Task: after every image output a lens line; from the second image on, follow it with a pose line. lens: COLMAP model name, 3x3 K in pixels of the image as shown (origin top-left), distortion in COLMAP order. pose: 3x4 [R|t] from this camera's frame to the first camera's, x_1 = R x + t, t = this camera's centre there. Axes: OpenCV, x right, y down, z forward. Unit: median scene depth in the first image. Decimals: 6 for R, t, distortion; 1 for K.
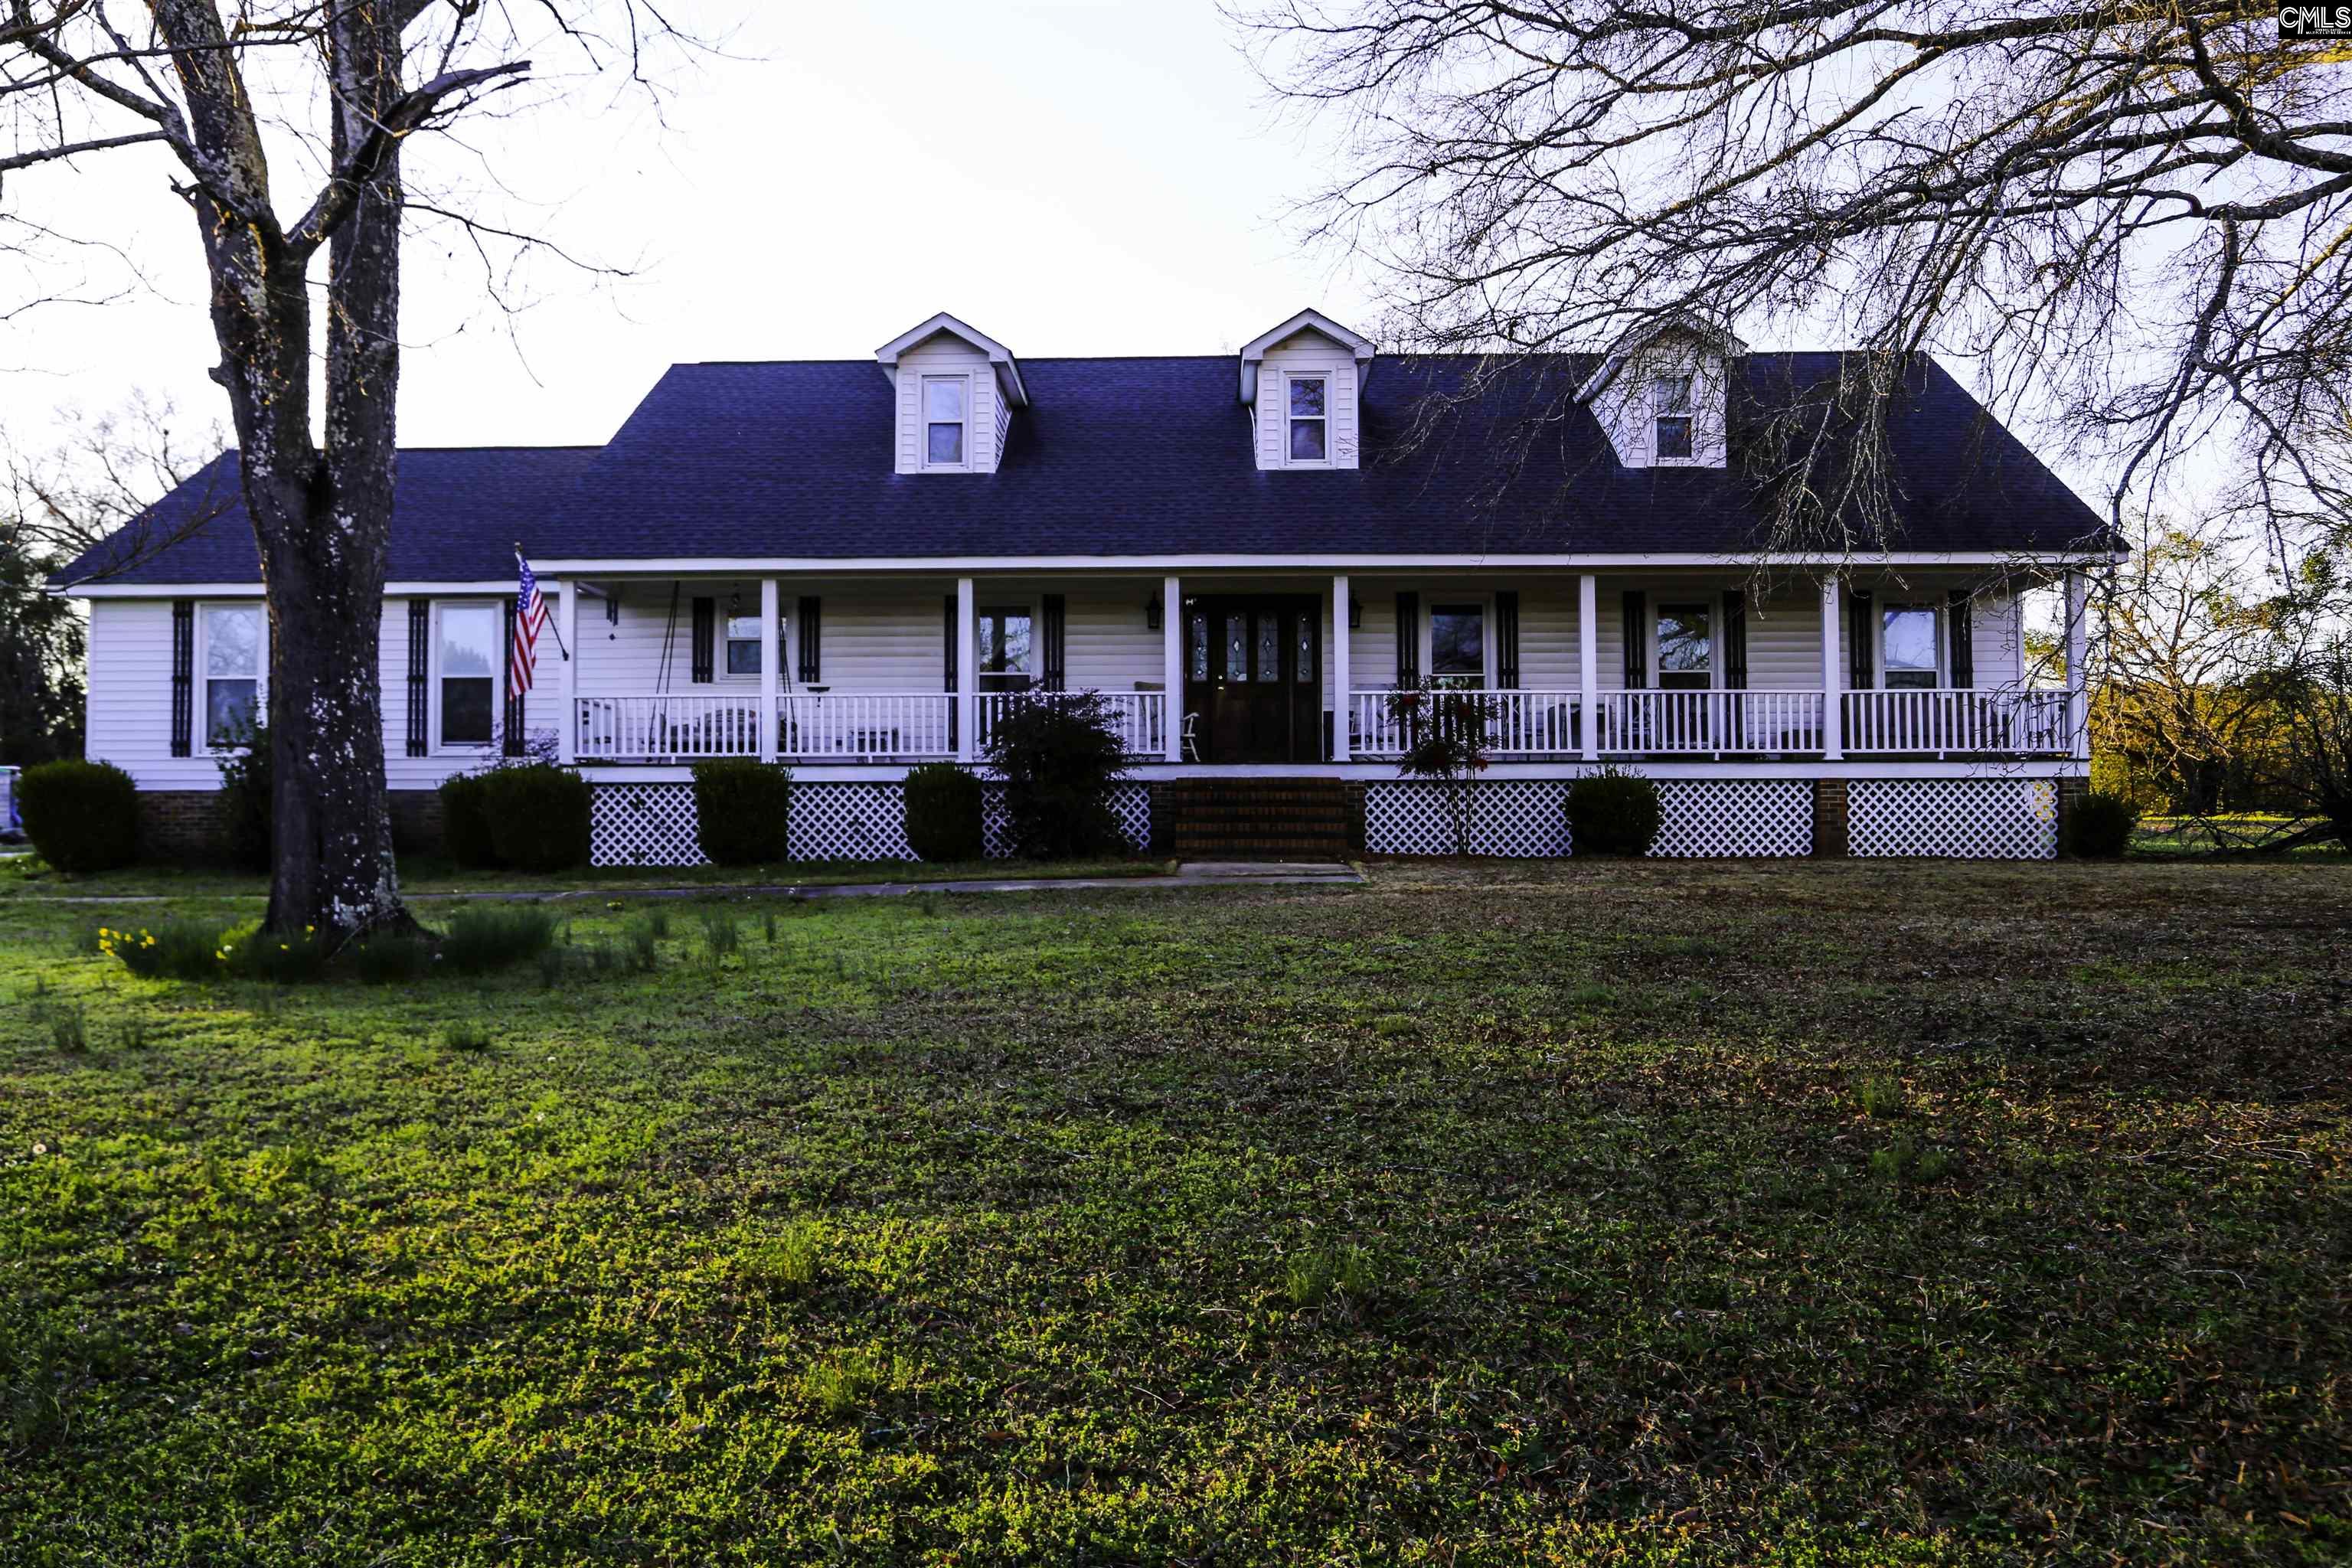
lens RADIAL K [[1921.2, 0, 1170.4], [0, 1921.2, 785.6], [0, 0, 1]] dist [-0.002055, 0.000724]
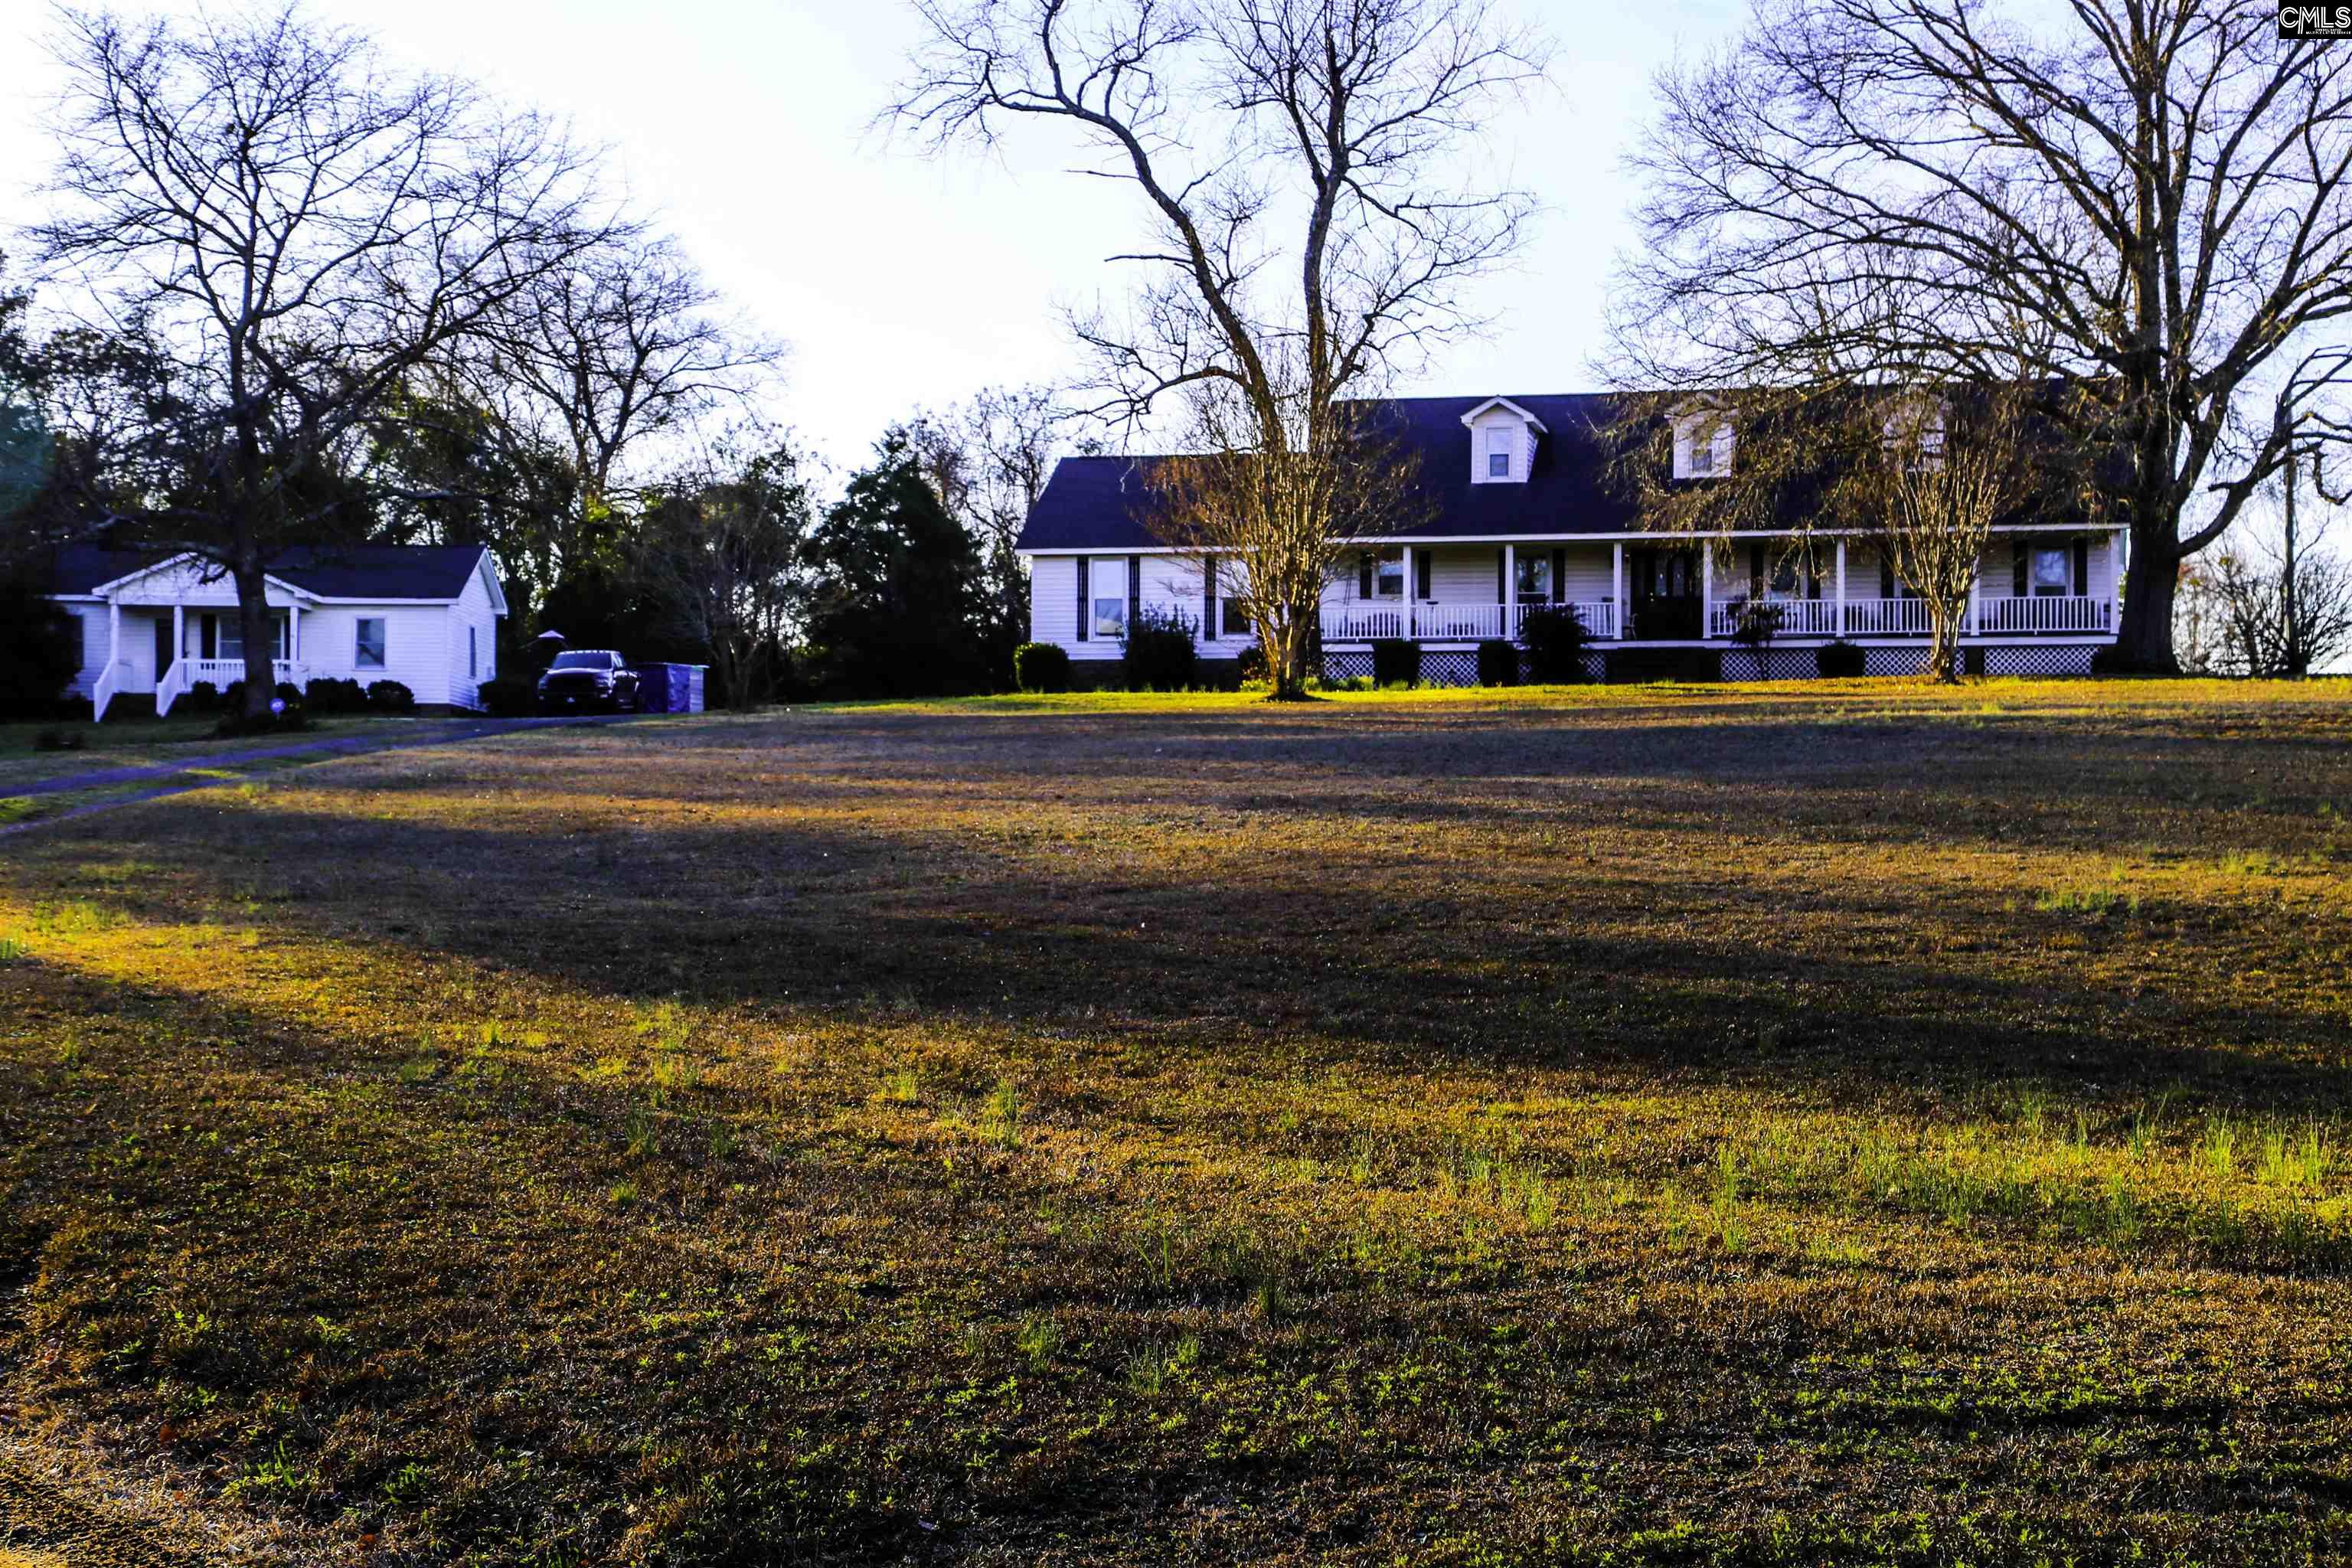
lens RADIAL K [[3992.0, 0, 1178.8], [0, 3992.0, 798.9], [0, 0, 1]] dist [0.364543, 0.000000]
pose [[0.981384, 0.003726, -0.192022, 0.332430], [-0.002041, 0.999958, 0.008972, 0.108570], [0.192047, -0.008413, 0.981350, -2.937228]]
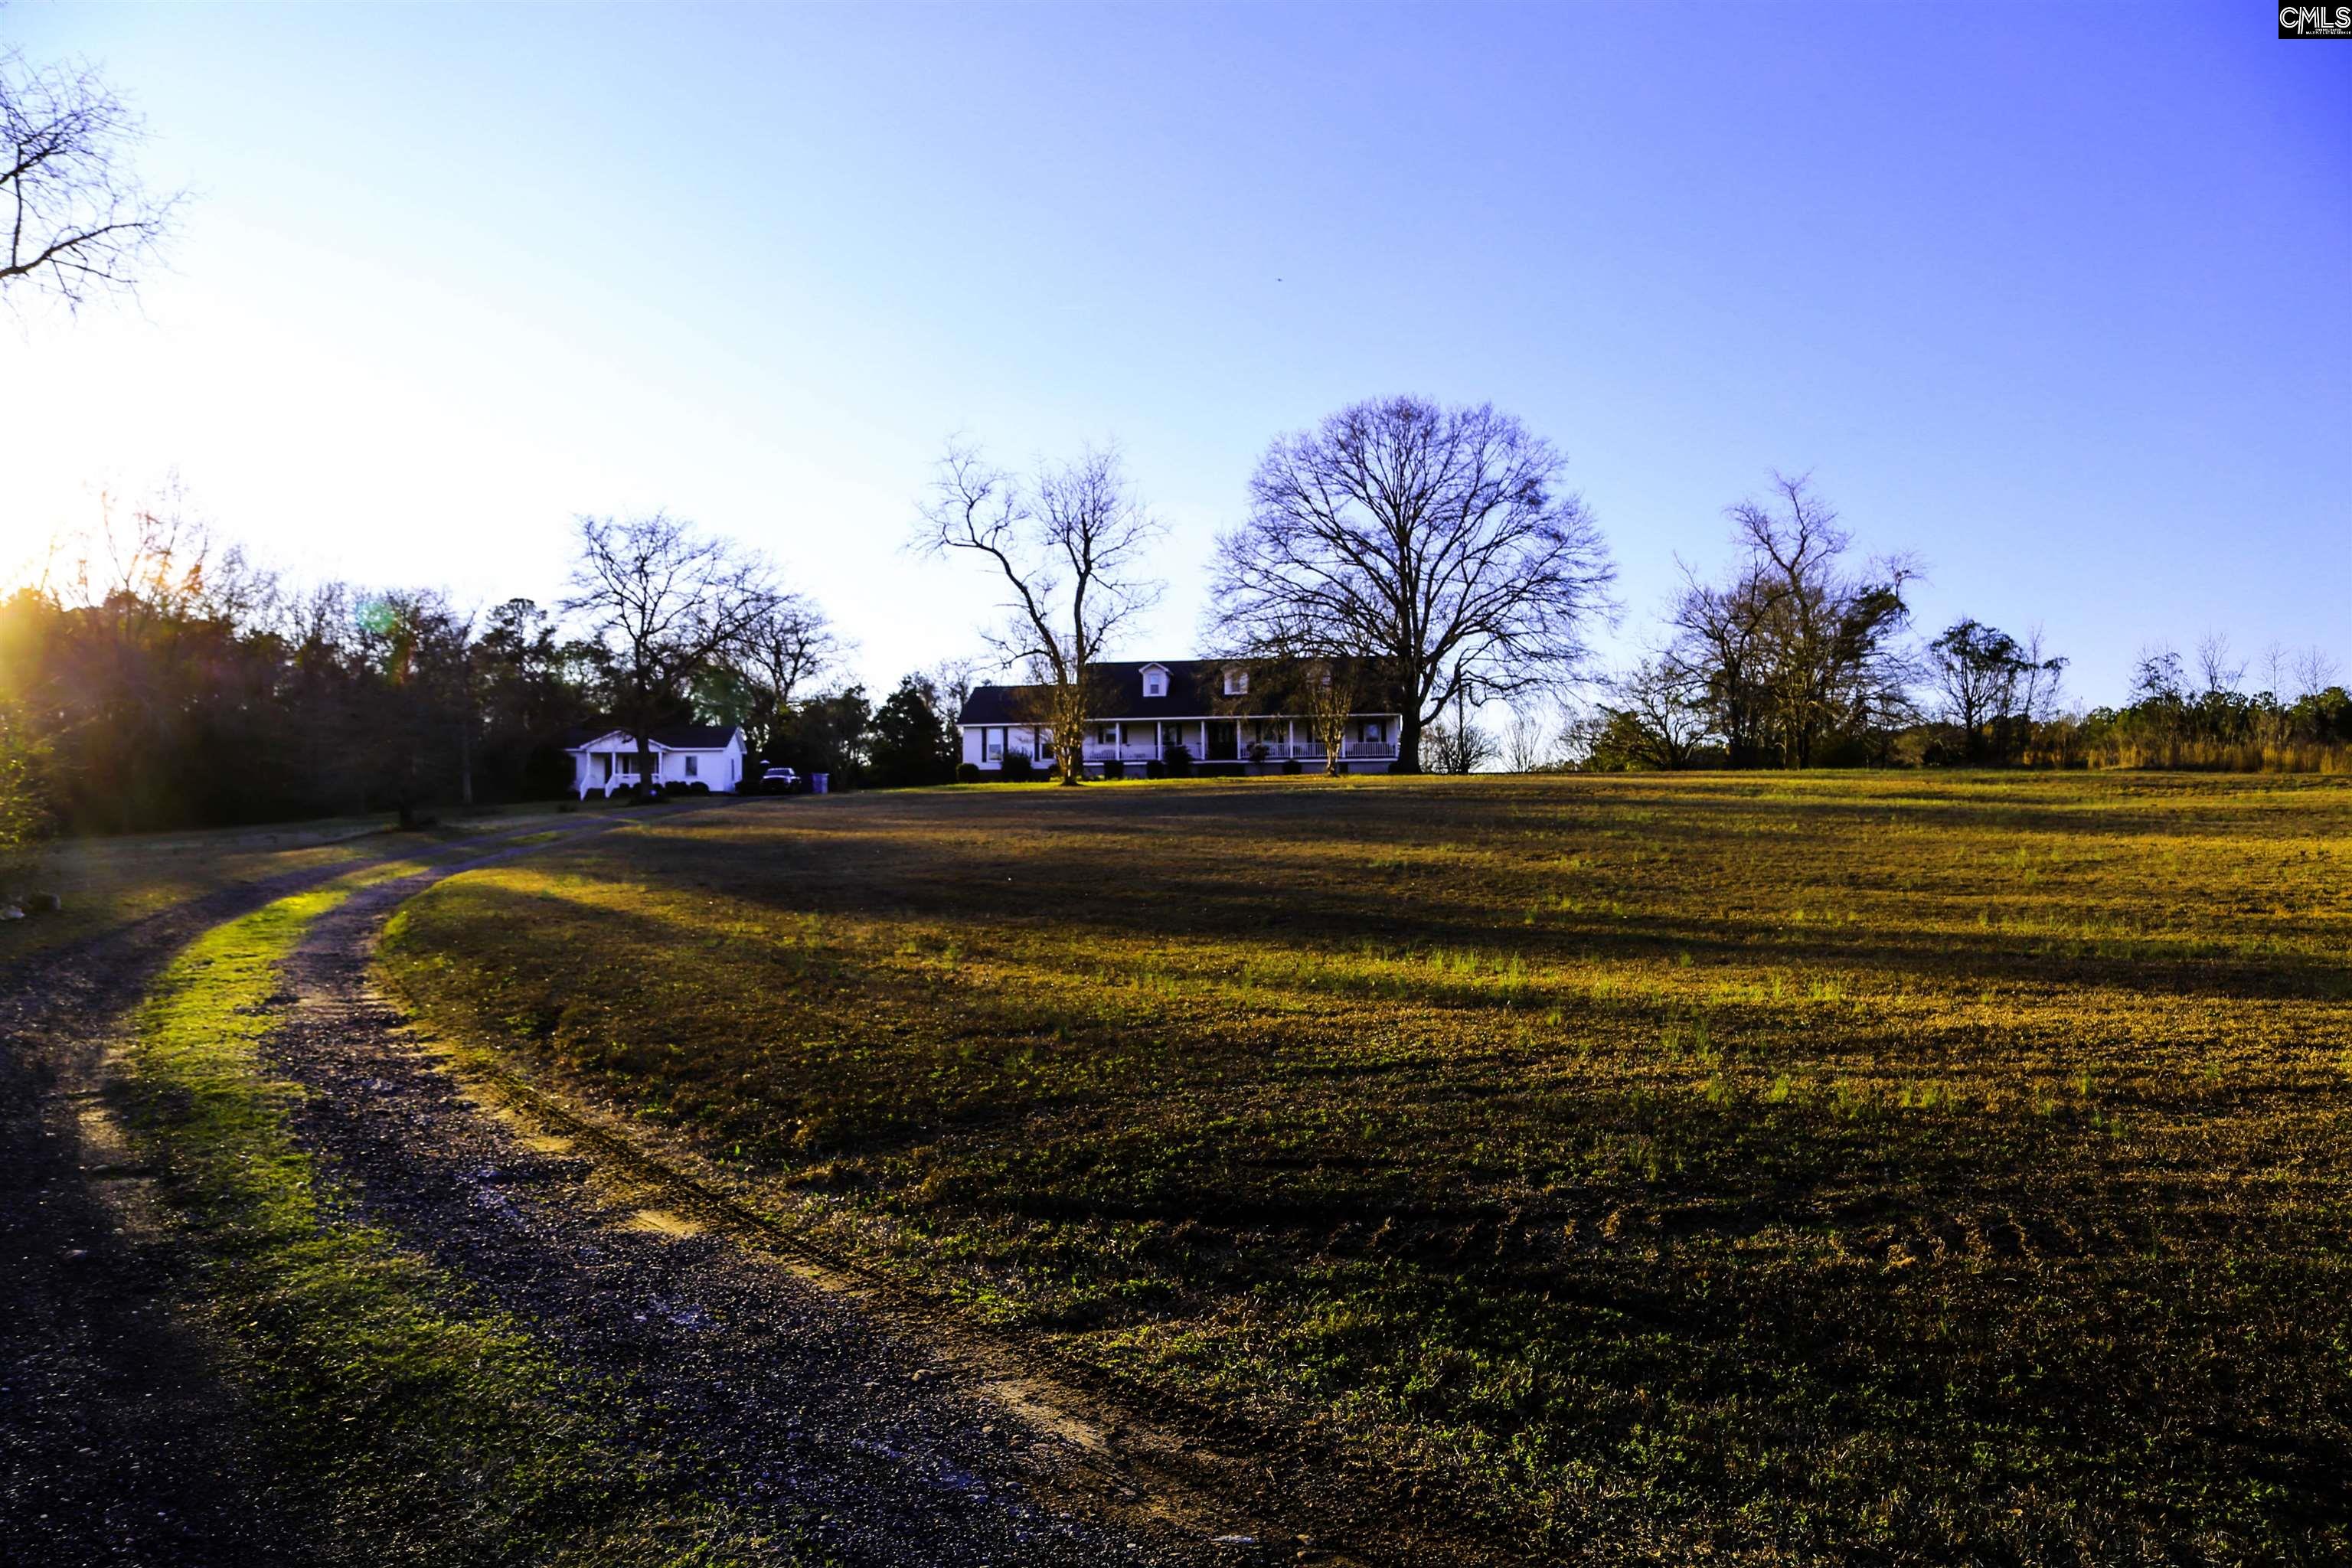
lens RADIAL K [[1629.6, 0, 1173.1], [0, 1629.6, 825.5], [0, 0, 1]] dist [-0.004263, 0.000042]
pose [[0.994521, -0.007755, -0.104246, 0.334324], [0.008734, 0.999922, 0.008937, 0.109231], [0.104168, -0.009799, 0.994511, -2.909700]]
